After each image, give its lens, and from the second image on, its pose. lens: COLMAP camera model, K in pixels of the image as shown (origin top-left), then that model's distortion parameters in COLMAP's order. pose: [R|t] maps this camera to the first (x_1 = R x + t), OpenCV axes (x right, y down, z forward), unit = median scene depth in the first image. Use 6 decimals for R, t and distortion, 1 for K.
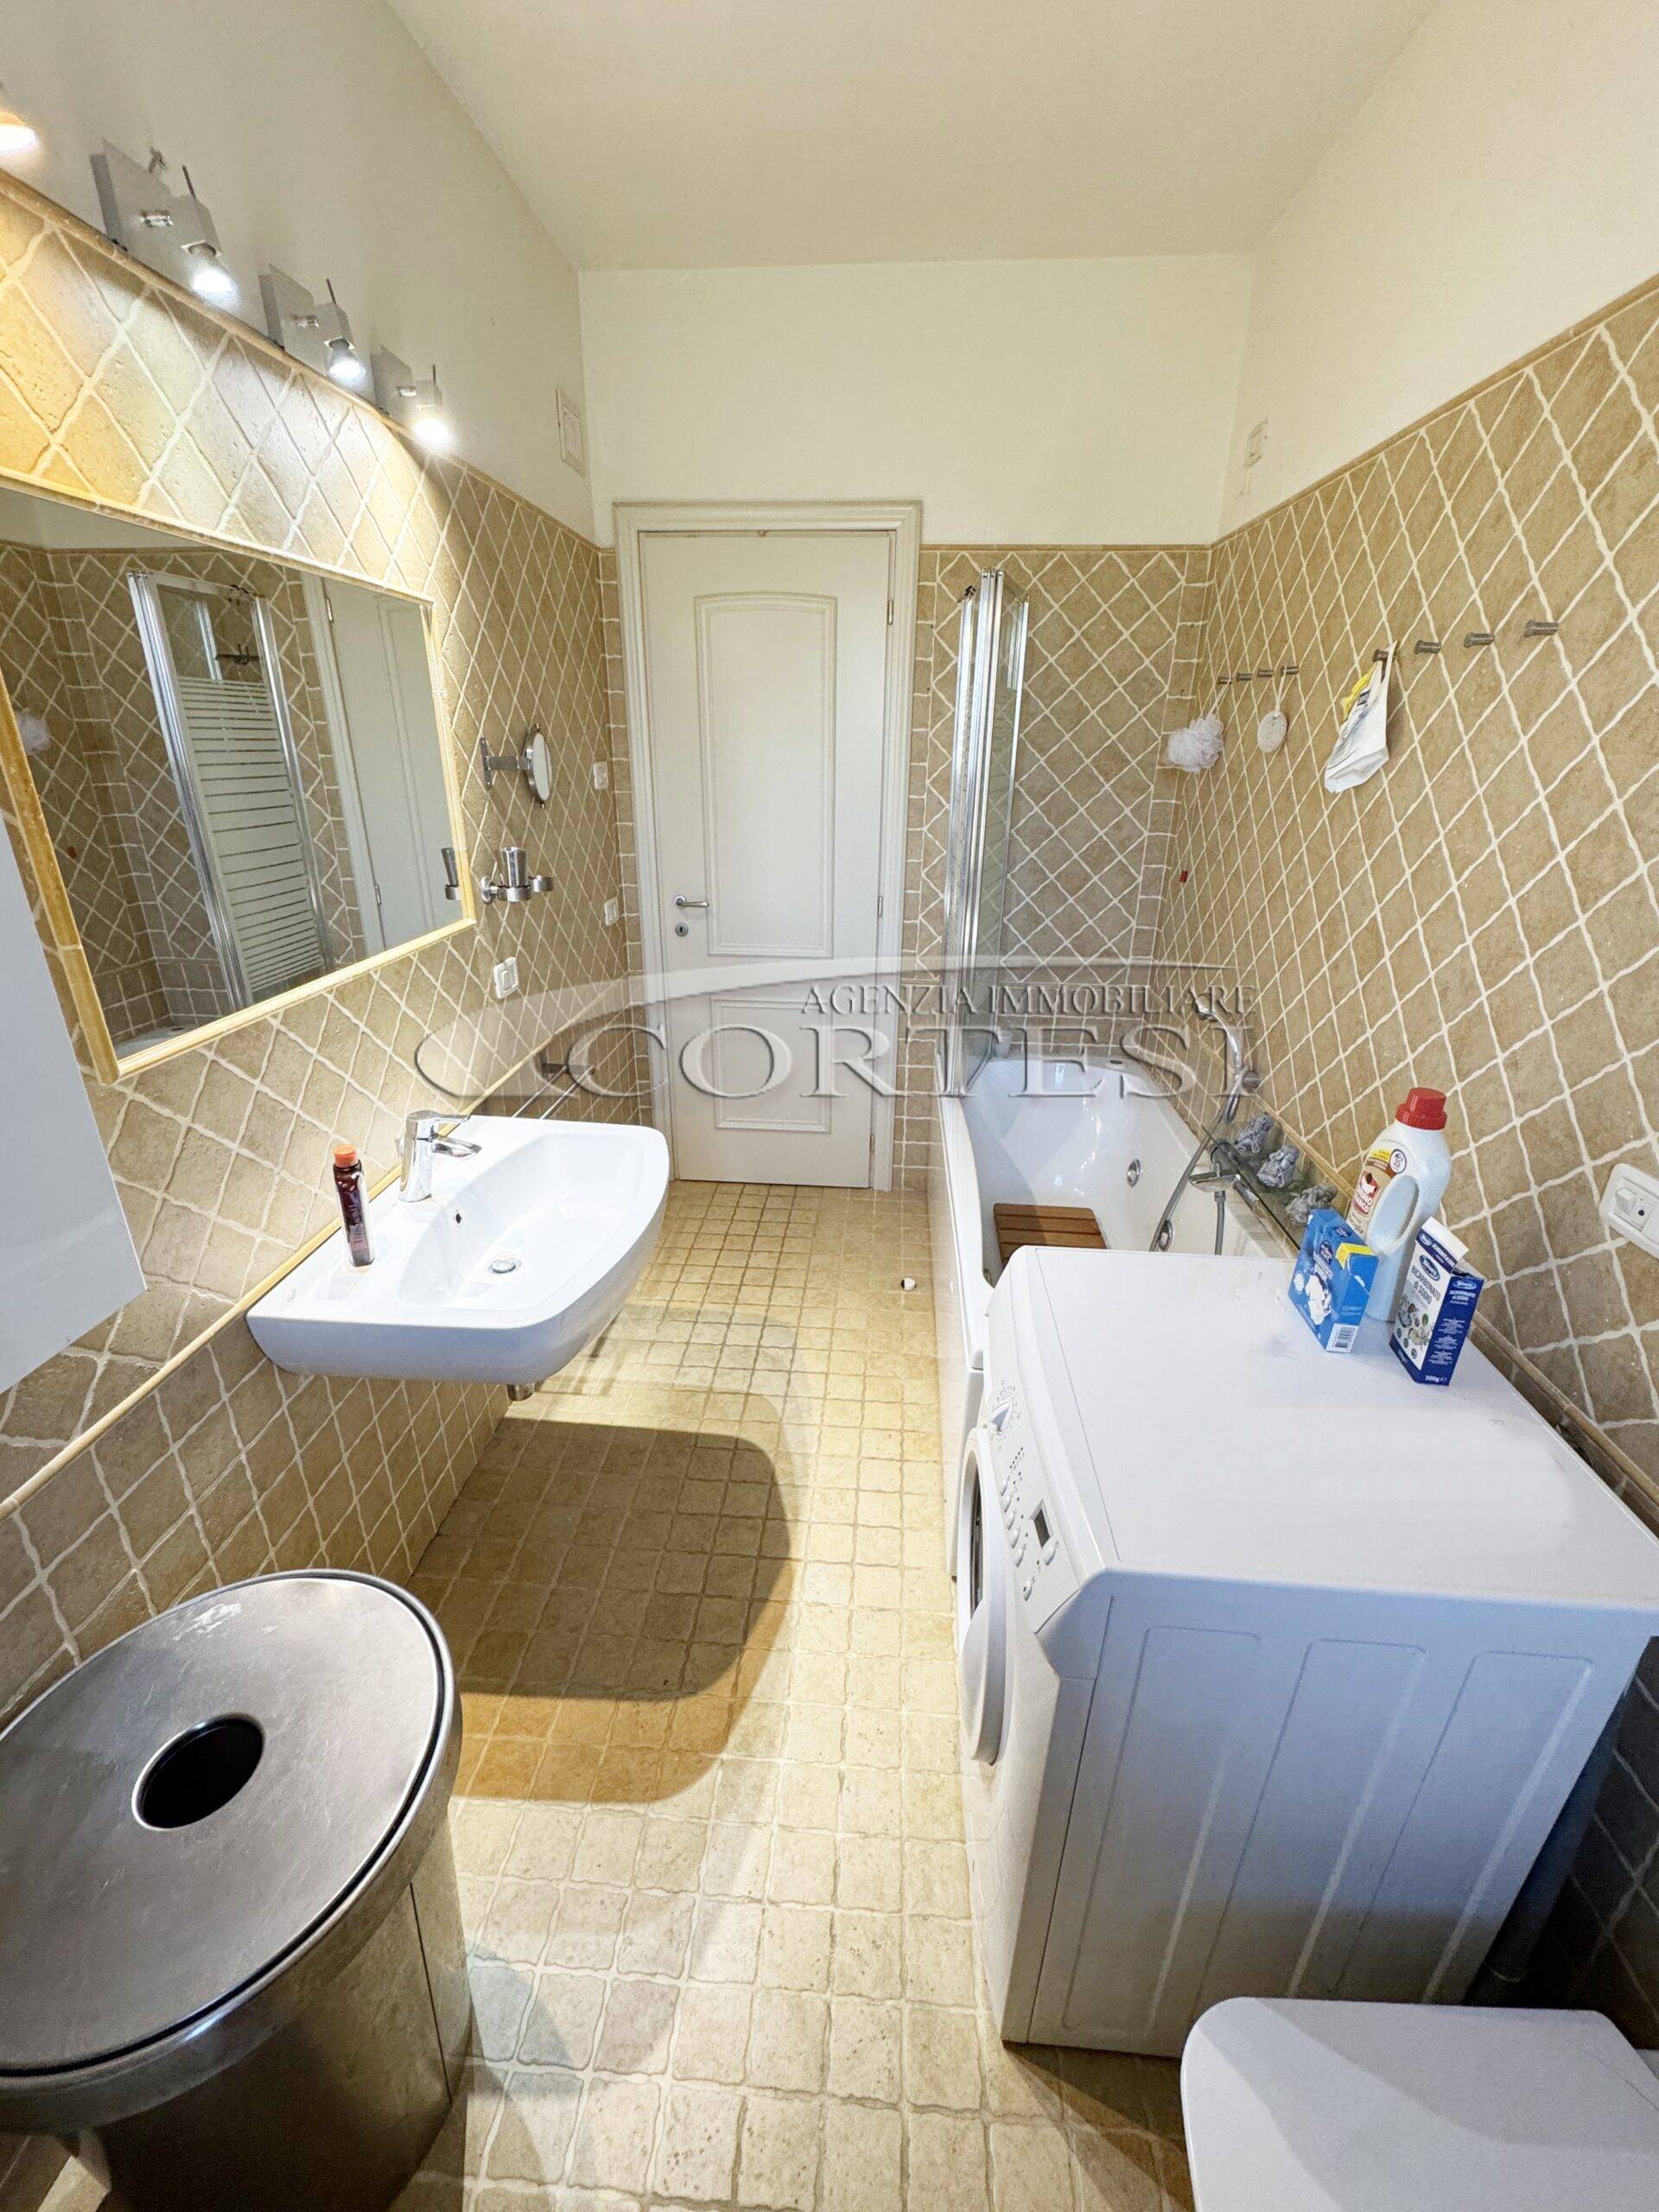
lens RADIAL K [[930.0, 0, 811.0], [0, 930.0, 1109.2], [0, 0, 1]] dist [-0.000865, -0.000302]
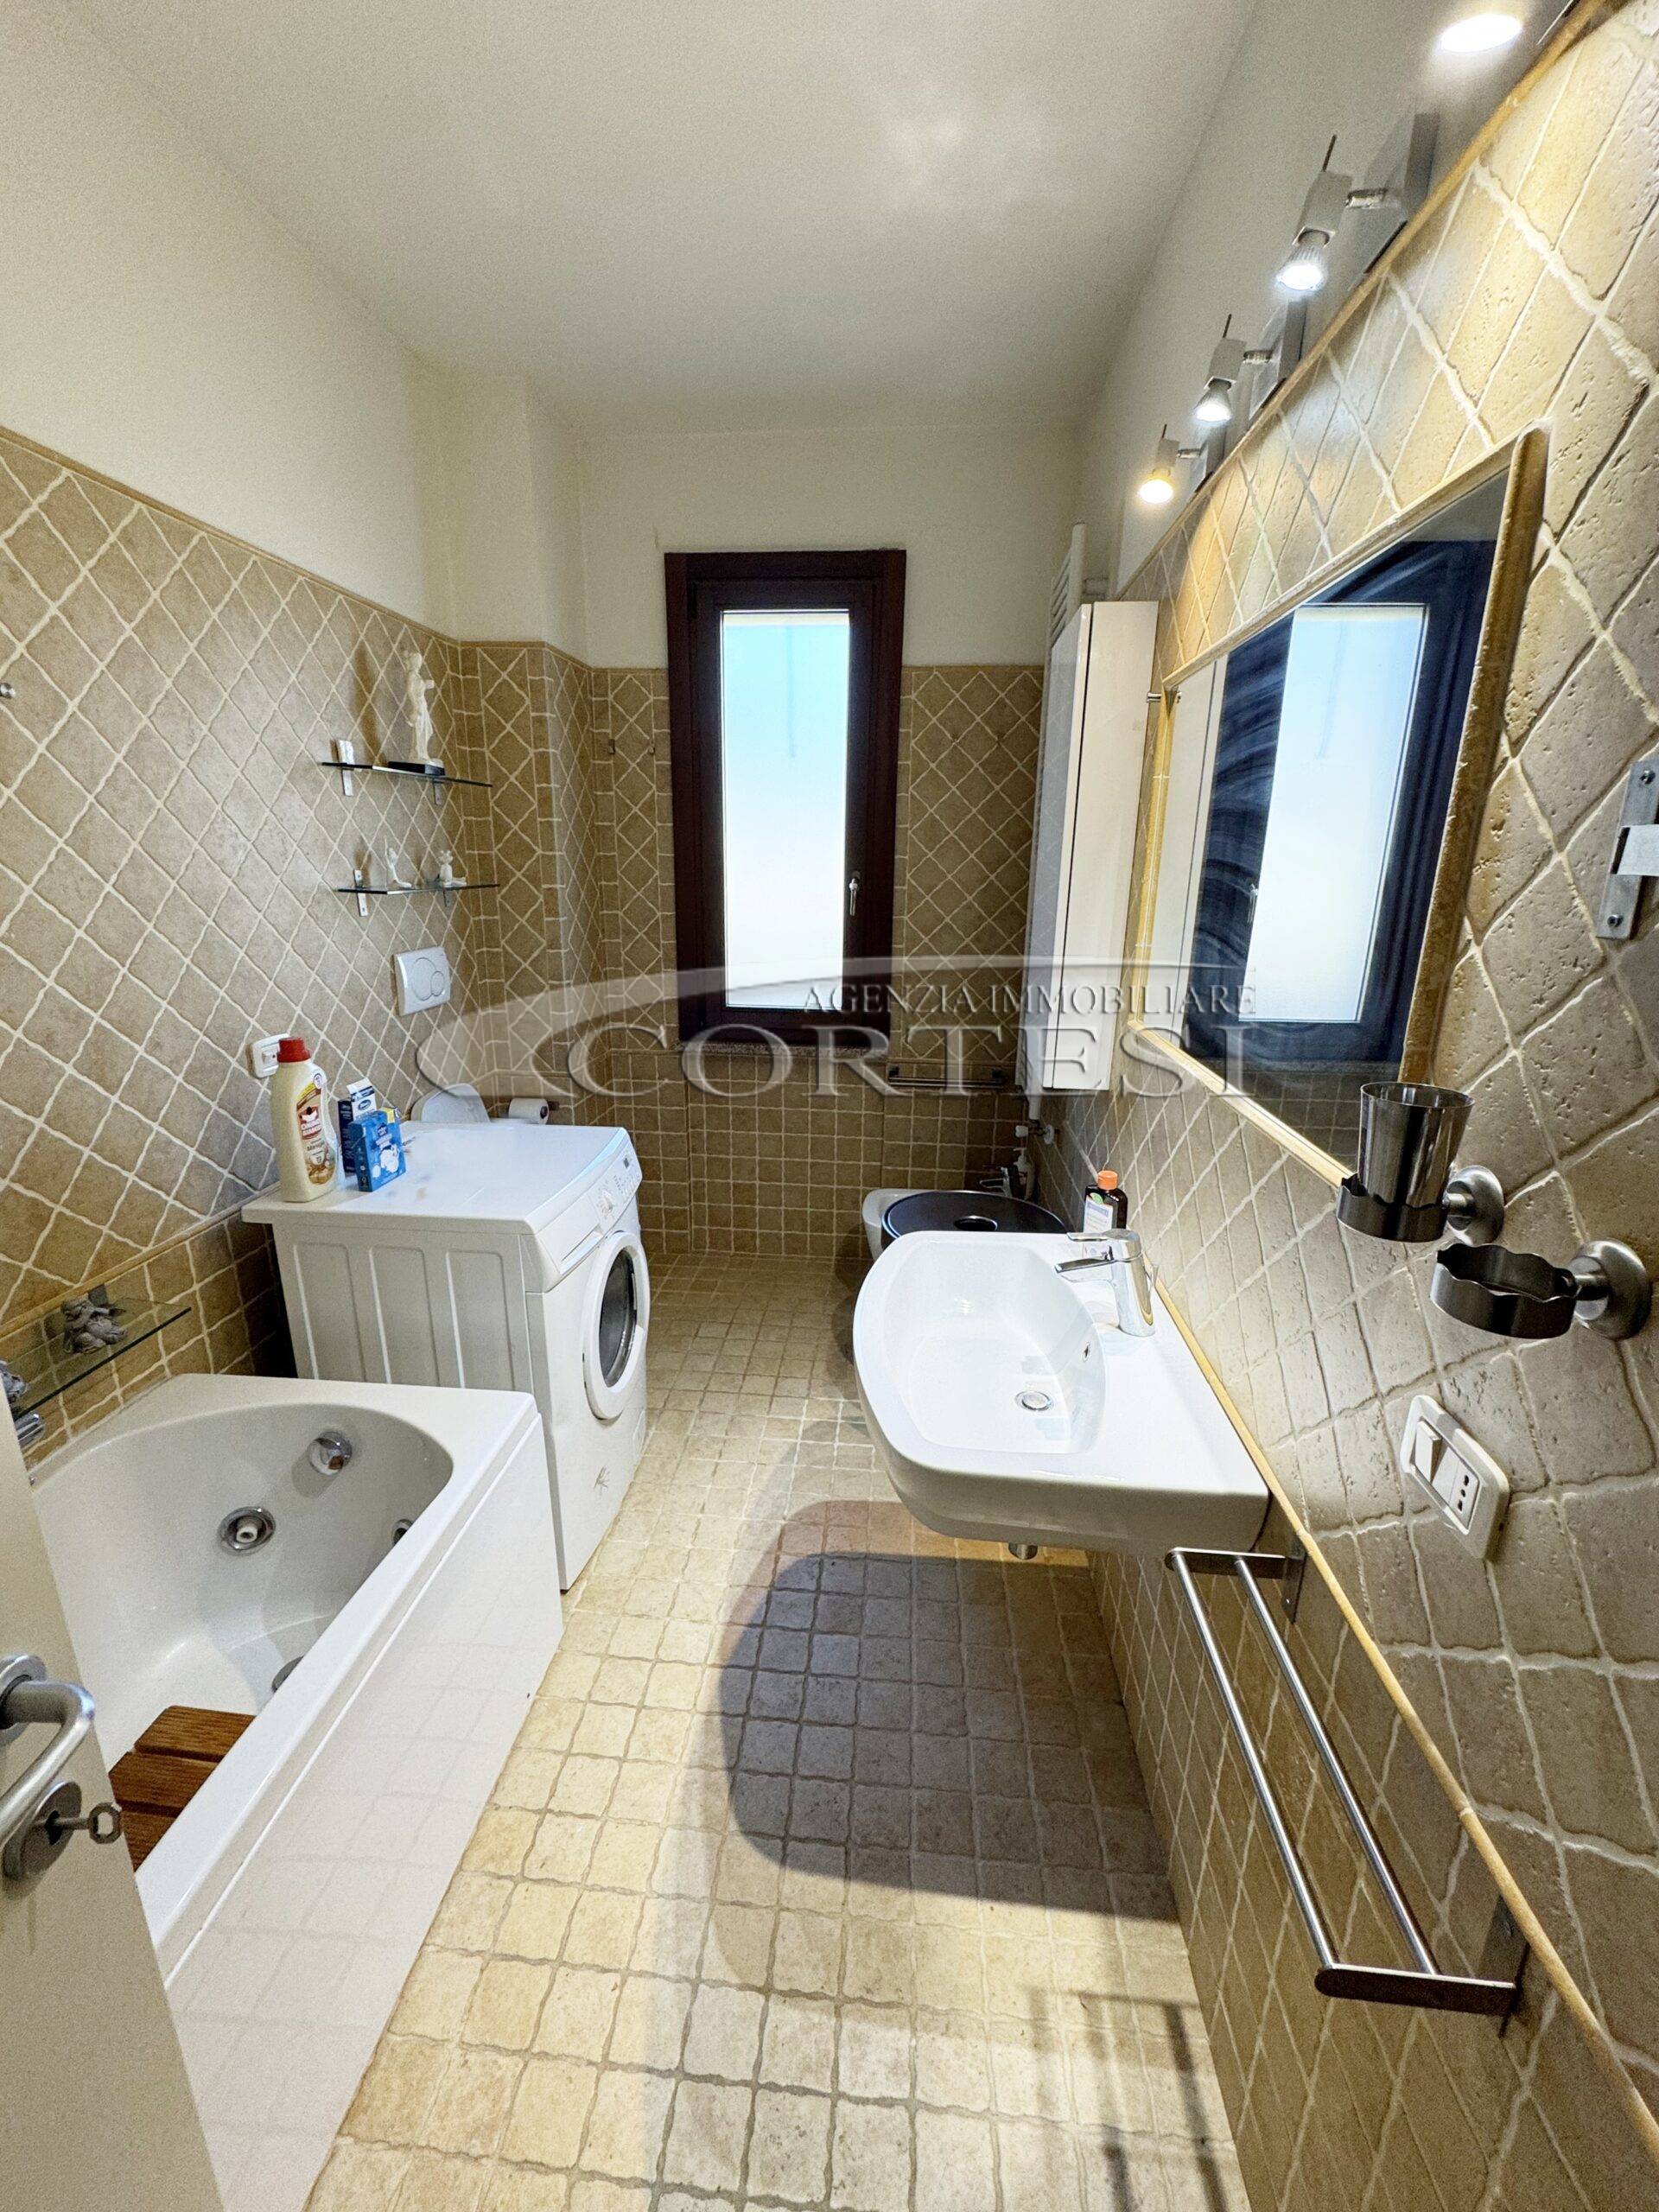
lens RADIAL K [[930.0, 0, 811.0], [0, 930.0, 1109.2], [0, 0, 1]] dist [-0.000865, -0.000302]
pose [[-0.999720, -0.021045, 0.010816, -0.127773], [-0.010176, 0.795075, 0.606425, -0.602064], [-0.021362, 0.606145, -0.795067, 1.614114]]
